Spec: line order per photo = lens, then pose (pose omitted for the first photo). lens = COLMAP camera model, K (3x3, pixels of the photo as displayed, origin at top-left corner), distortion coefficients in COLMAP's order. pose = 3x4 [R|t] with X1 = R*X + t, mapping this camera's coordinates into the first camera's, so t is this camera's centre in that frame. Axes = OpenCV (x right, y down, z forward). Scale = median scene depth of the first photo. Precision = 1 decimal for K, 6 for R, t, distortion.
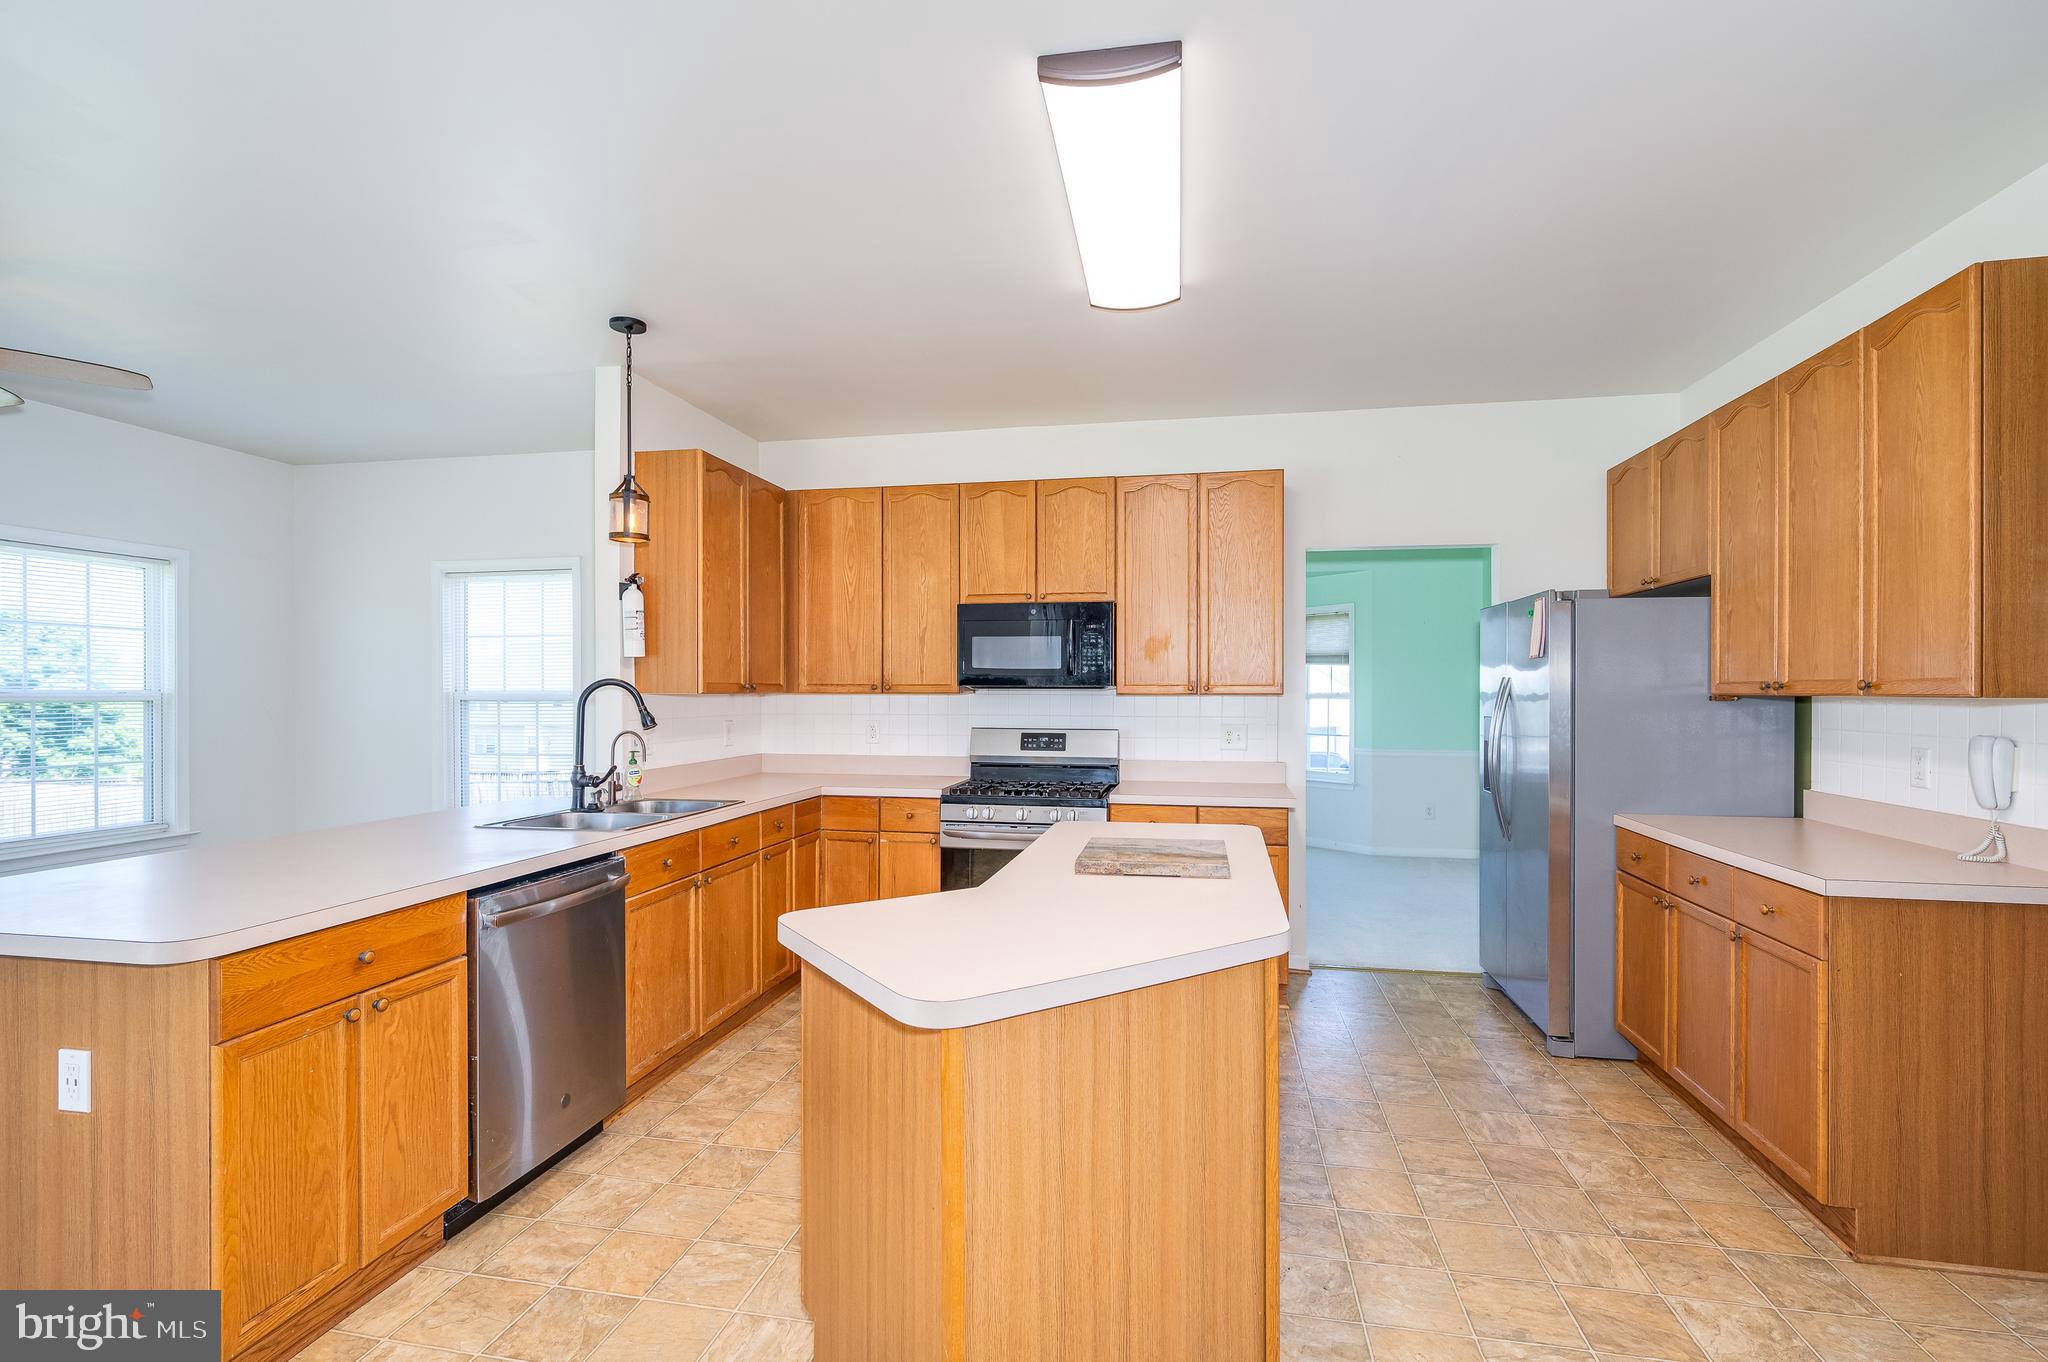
lens RADIAL K [[939.4, 0, 1033.9], [0, 939.4, 700.7], [0, 0, 1]] dist [-0.002285, 0.002416]
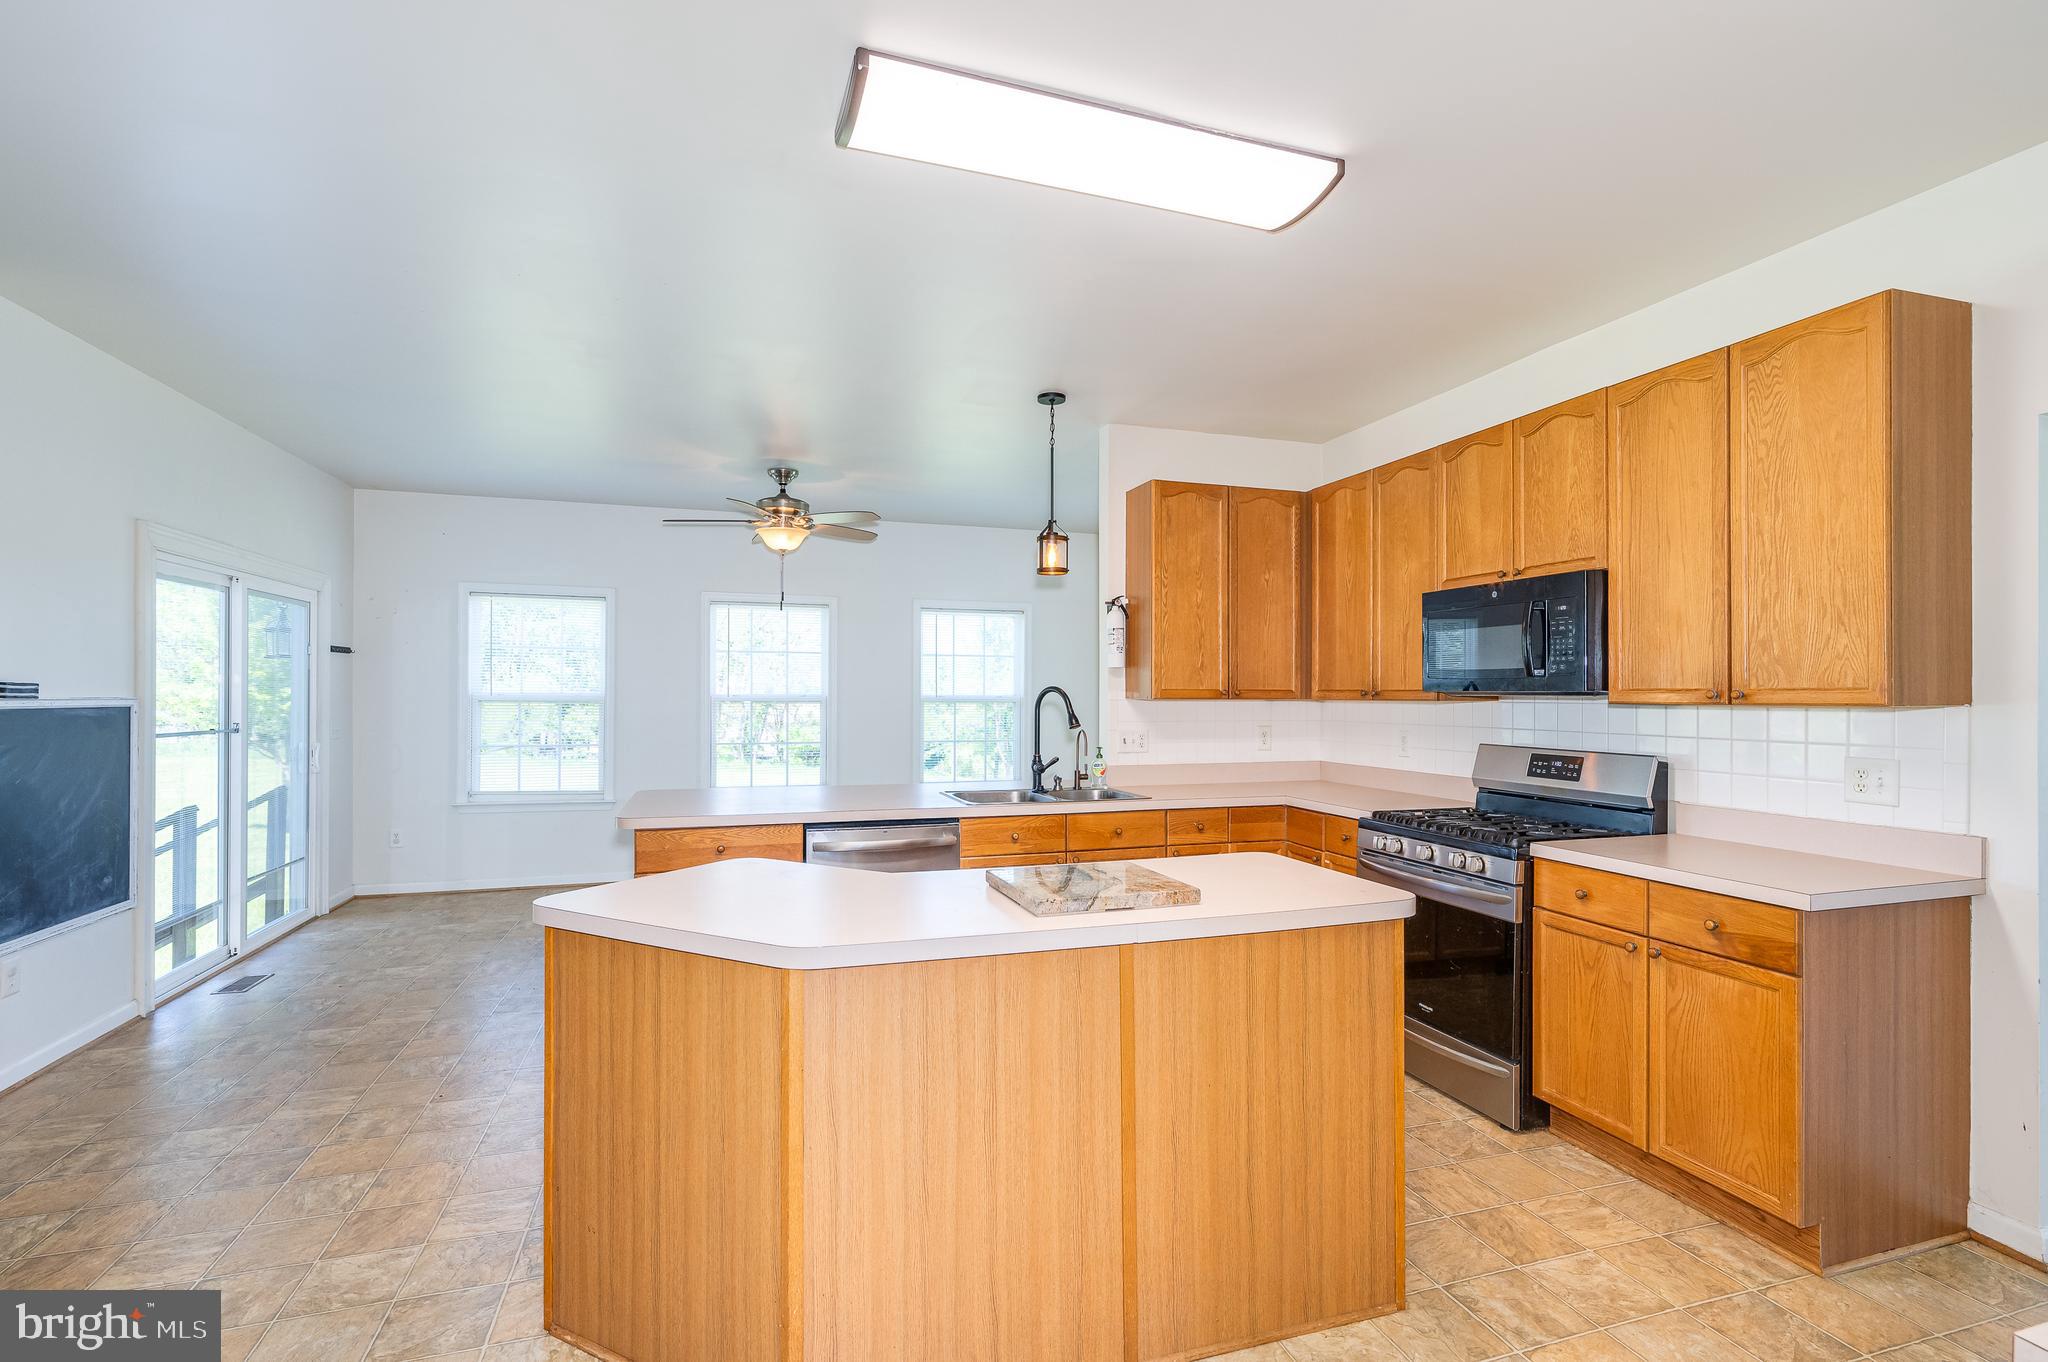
lens RADIAL K [[989.9, 0, 989.6], [0, 989.9, 679.6], [0, 0, 1]] dist [0.044573, 0.000271]
pose [[0.458282, -0.013341, -0.888707, 0.600173], [-0.013876, 0.999658, -0.022162, -0.001802], [0.888699, 0.022488, 0.457940, 0.293480]]
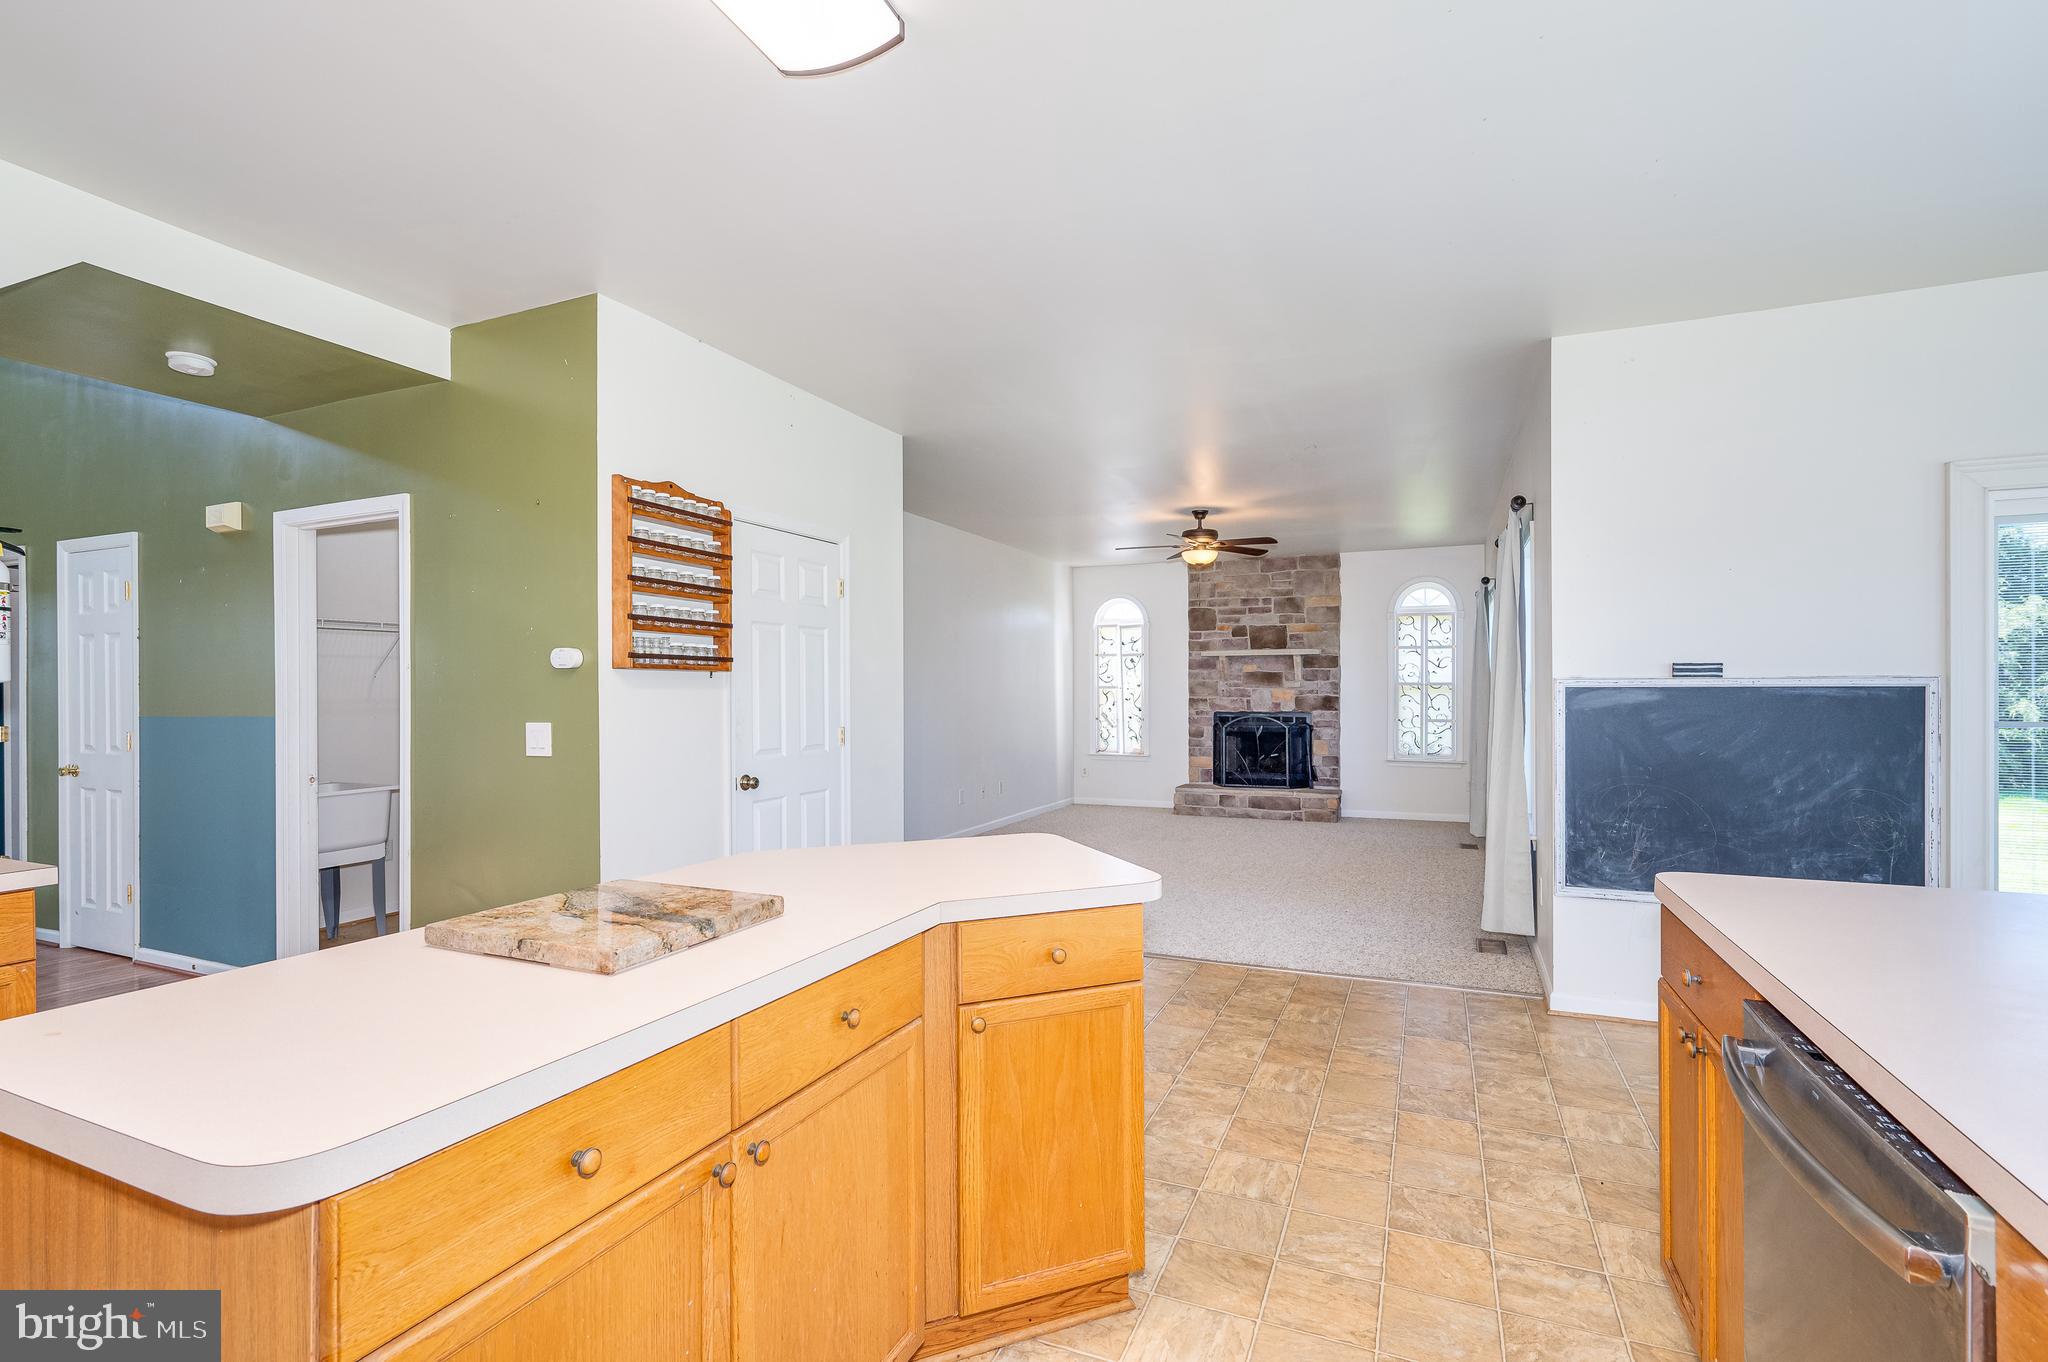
lens RADIAL K [[939.4, 0, 1025.1], [0, 939.4, 686.0], [0, 0, 1]] dist [-0.002285, 0.002416]
pose [[-0.975288, 0.005382, 0.220871, -0.172148], [0.006583, 0.999967, 0.004704, 0.006302], [-0.220838, 0.006042, -0.975292, 0.986737]]
